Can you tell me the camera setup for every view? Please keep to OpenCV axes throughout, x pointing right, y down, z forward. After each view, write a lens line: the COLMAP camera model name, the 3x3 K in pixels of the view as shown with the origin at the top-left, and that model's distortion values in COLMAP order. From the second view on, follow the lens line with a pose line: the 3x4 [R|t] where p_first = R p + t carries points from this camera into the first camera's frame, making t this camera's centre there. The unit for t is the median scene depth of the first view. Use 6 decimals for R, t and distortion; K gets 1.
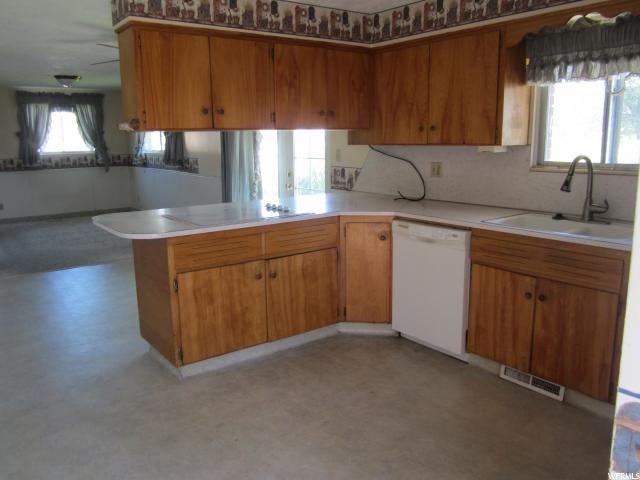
lens RADIAL K [[536.1, 0, 317.9], [0, 536.1, 238.4], [0, 0, 1]] dist [-0.019943, -0.009465]
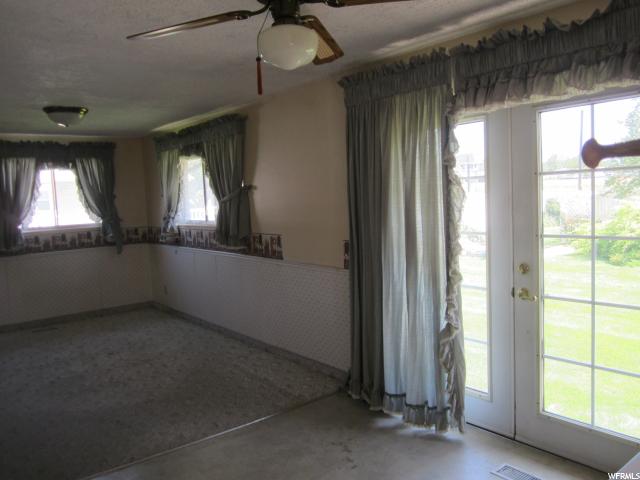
lens RADIAL K [[536.1, 0, 321.5], [0, 536.1, 244.3], [0, 0, 1]] dist [-0.019943, -0.009465]
pose [[0.999242, -0.033654, 0.019585, -0.153916], [0.035369, 0.994842, -0.095075, -0.063986], [-0.016284, 0.095696, 0.995277, 0.319425]]
